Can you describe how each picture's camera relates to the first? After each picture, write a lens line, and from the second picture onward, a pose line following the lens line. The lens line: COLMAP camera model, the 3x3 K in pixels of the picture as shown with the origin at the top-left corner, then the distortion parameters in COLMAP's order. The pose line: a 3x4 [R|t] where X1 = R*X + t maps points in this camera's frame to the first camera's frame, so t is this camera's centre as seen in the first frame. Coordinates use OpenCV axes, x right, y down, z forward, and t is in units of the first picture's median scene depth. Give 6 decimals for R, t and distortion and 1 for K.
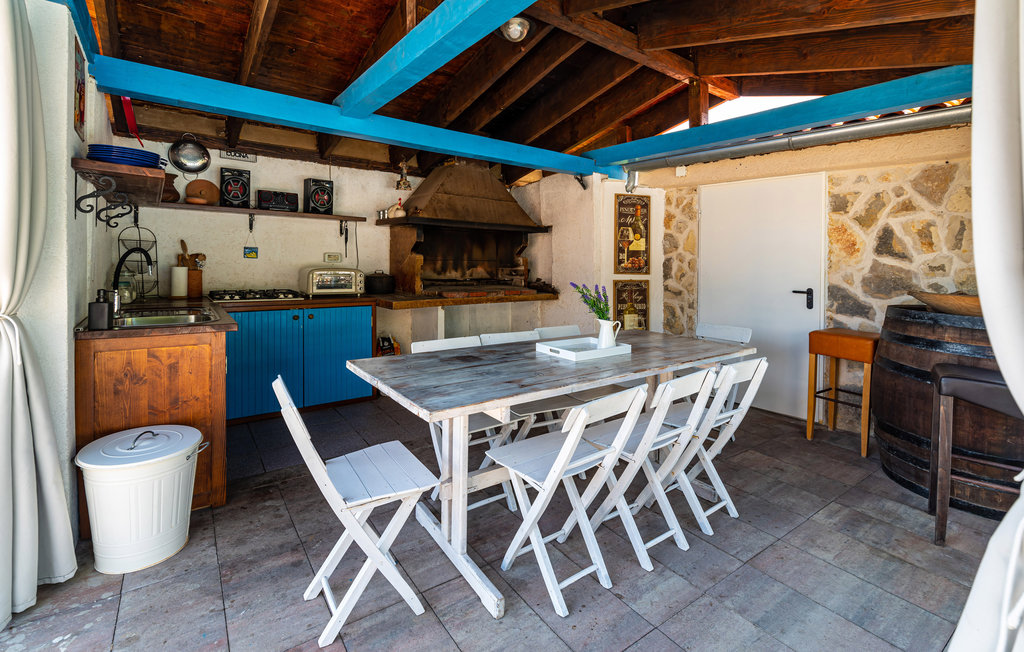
lens RADIAL K [[446.7, 0, 508.3], [0, 446.7, 281.3], [0, 0, 1]] dist [0.001919, 0.000101]
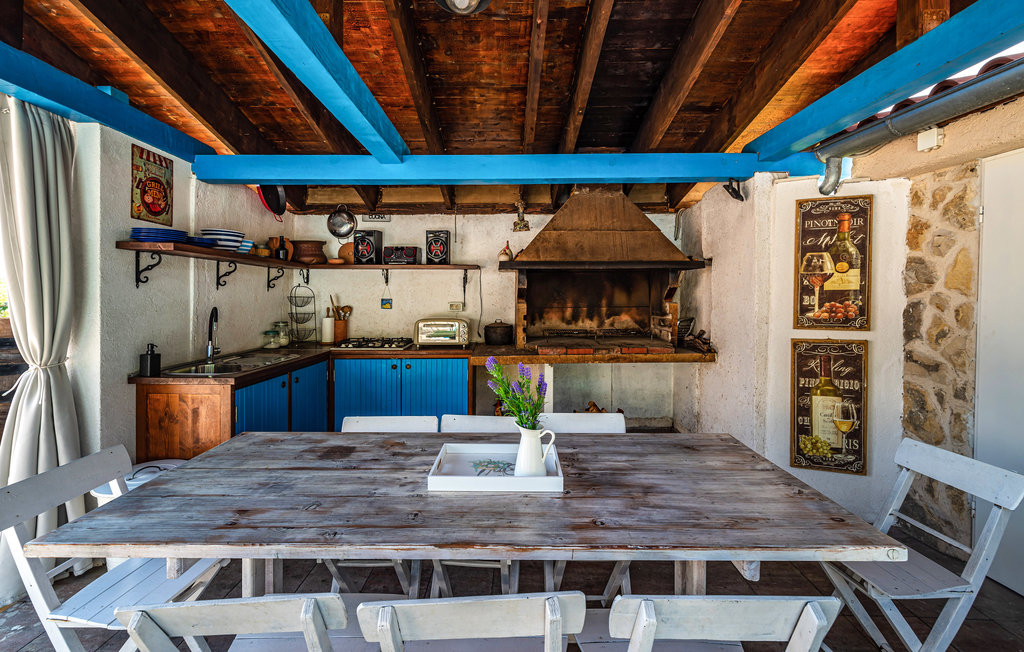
lens RADIAL K [[438.2, 0, 513.1], [0, 438.2, 320.7], [0, 0, 1]] dist [-0.000509, 0.000050]
pose [[0.806602, 0.010975, -0.590993, 0.282924], [-0.008990, 0.999940, 0.006300, -0.028304], [0.591027, 0.000232, 0.806652, 0.273922]]
